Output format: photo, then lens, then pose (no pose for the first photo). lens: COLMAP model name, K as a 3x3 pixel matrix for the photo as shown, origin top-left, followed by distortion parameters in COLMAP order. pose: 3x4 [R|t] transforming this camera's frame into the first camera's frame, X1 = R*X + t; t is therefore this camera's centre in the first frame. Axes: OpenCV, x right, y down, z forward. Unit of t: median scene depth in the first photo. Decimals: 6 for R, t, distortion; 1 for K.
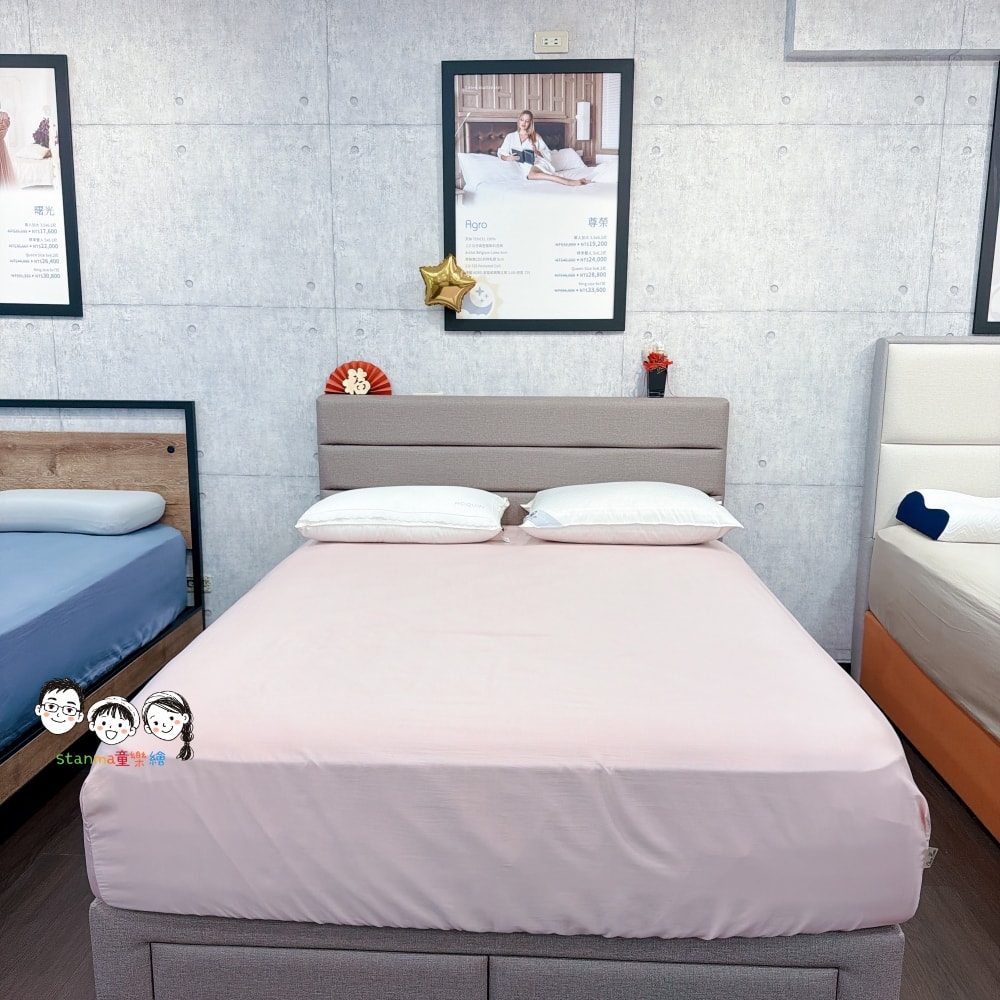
lens RADIAL K [[979.2, 0, 498.6], [0, 979.2, 556.5], [0, 0, 1]] dist [0.082947, -0.134897]
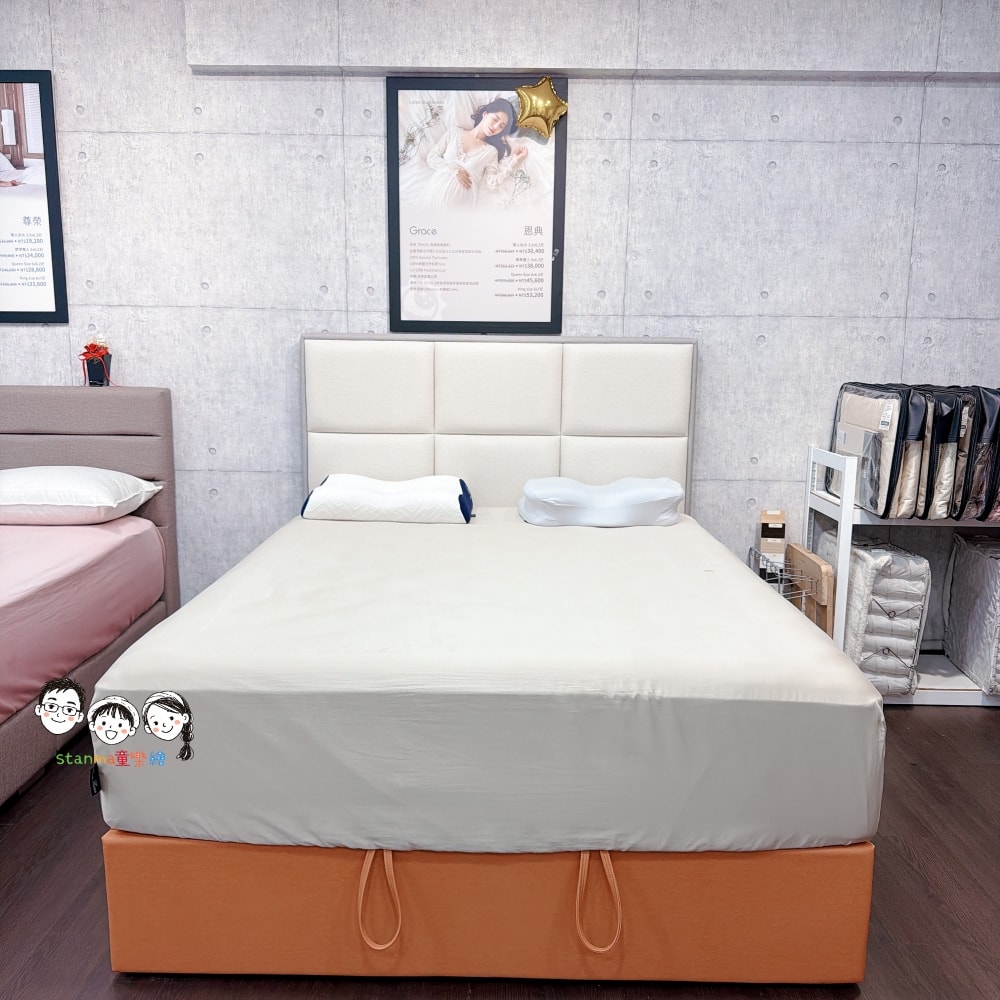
lens RADIAL K [[948.3, 0, 506.8], [0, 948.3, 513.7], [0, 0, 1]] dist [0.105272, -0.173198]
pose [[0.999538, 0.000821, 0.030372, 0.564338], [0.000349, 0.999259, -0.038478, 0.012191], [-0.030381, 0.038471, 0.998798, -0.026908]]
